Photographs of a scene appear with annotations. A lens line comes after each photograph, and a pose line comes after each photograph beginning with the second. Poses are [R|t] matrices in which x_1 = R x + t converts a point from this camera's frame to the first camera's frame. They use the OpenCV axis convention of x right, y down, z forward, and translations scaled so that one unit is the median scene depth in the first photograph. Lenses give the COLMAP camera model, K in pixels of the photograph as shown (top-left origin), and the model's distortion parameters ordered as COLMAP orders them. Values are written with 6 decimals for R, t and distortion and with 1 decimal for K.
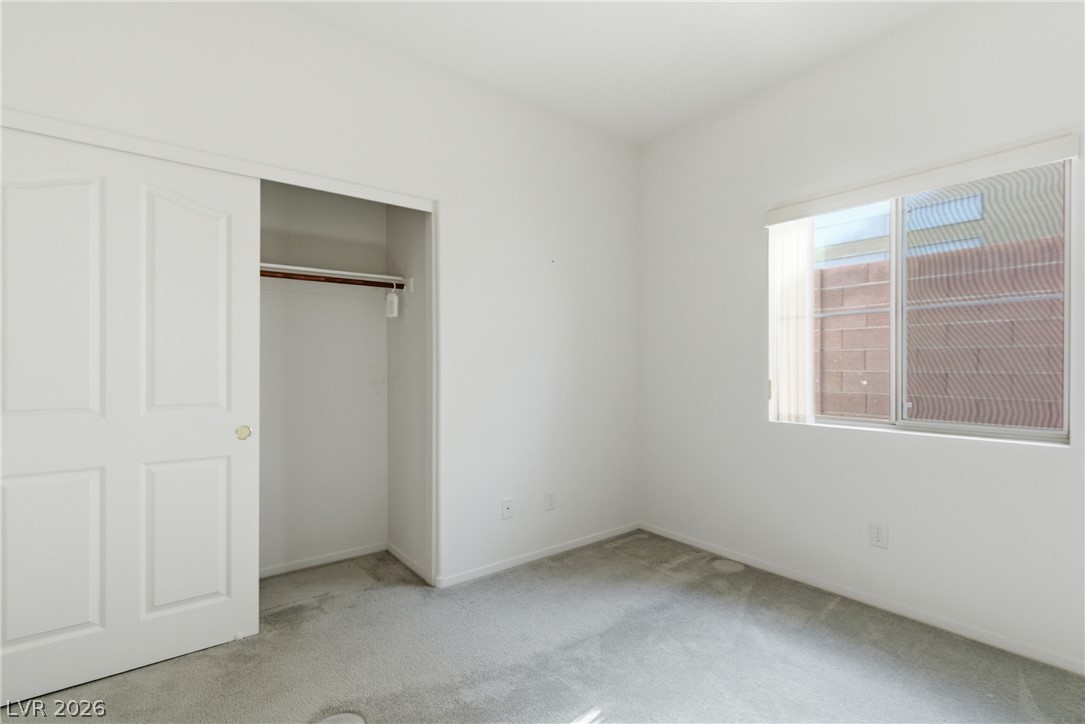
lens RADIAL K [[494.2, 0, 542.5], [0, 494.2, 362.0], [0, 0, 1]] dist [0.000494, -0.000237]
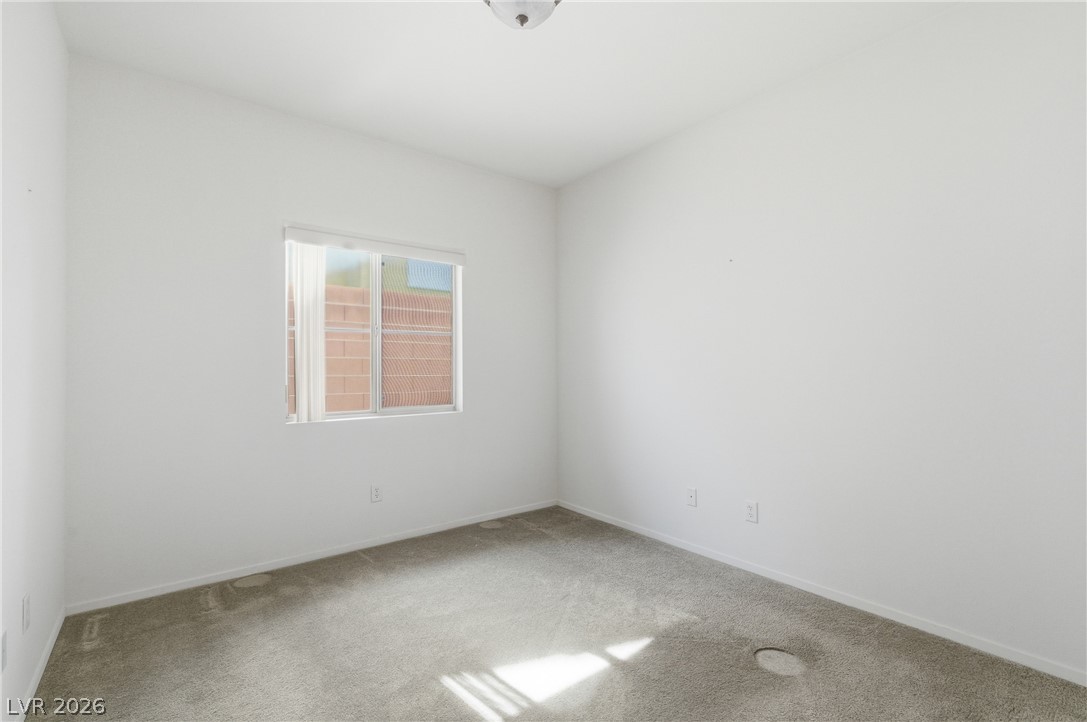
lens RADIAL K [[485.5, 0, 548.8], [0, 485.5, 365.7], [0, 0, 1]] dist [-0.000993, -0.000748]
pose [[-0.002482, 0.016816, 0.999856, -0.609859], [0.001193, 0.999858, -0.016813, 0.013886], [-0.999996, 0.001151, -0.002501, 0.464086]]
